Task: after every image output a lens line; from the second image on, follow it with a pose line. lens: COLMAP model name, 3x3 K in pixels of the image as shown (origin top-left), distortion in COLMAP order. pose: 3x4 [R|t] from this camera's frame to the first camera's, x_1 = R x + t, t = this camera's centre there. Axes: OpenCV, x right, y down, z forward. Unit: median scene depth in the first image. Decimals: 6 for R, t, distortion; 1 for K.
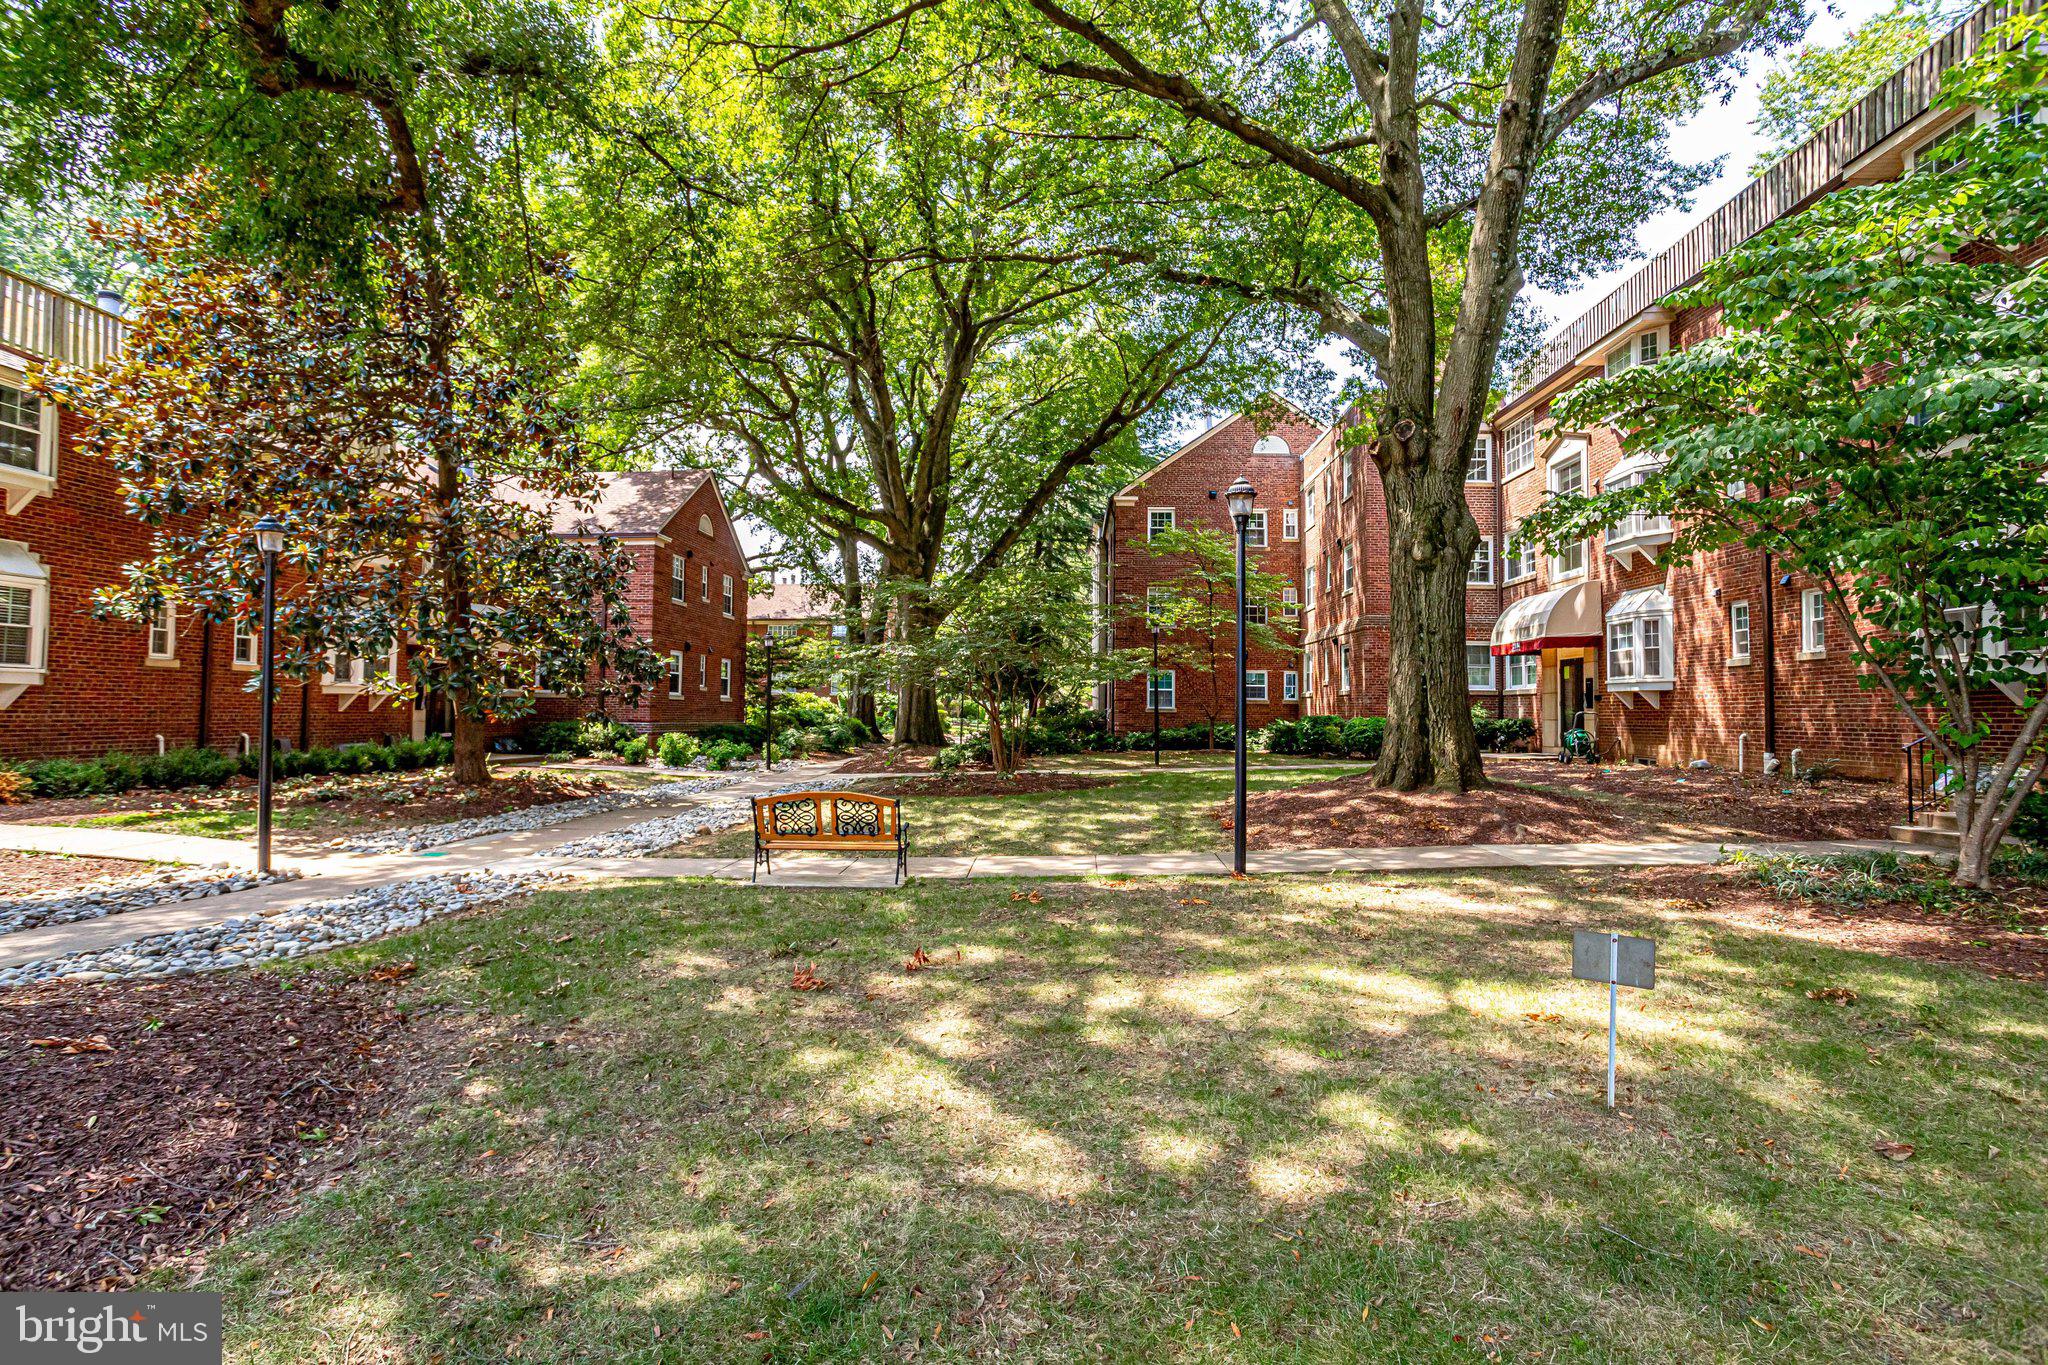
lens RADIAL K [[1026.0, 0, 1024.0], [0, 1026.0, 682.5], [0, 0, 1]] dist [-0.002397, 0.001011]
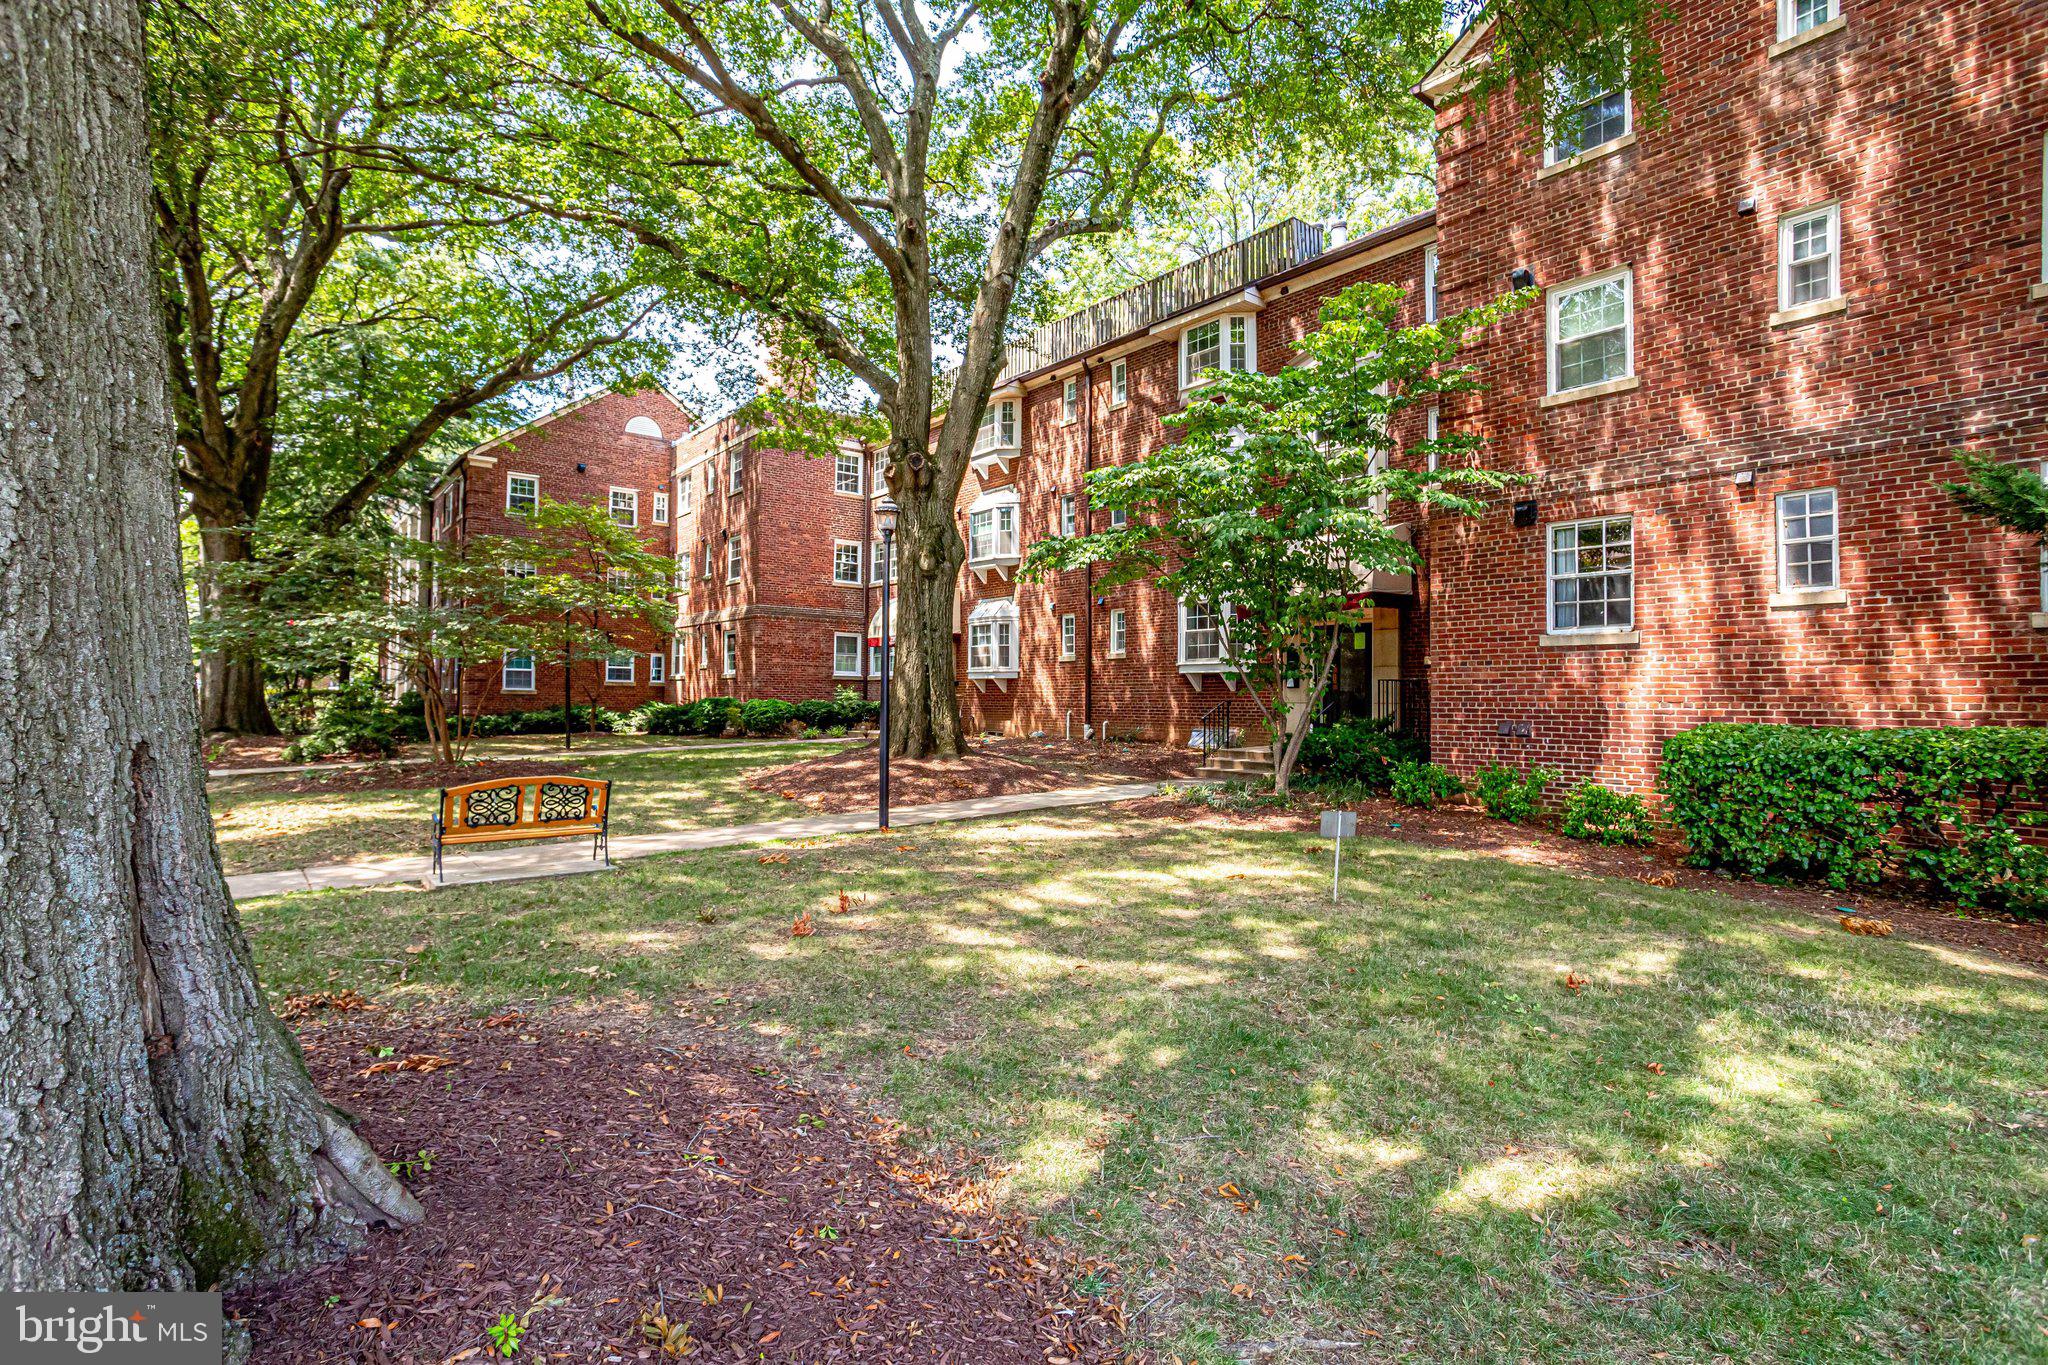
lens RADIAL K [[1026.0, 0, 1024.0], [0, 1026.0, 682.5], [0, 0, 1]] dist [-0.002397, 0.001011]
pose [[0.767778, 0.009694, 0.640643, -0.195164], [-0.020438, 0.999747, 0.009365, 0.000371], [-0.640390, -0.020284, 0.767782, -0.009931]]
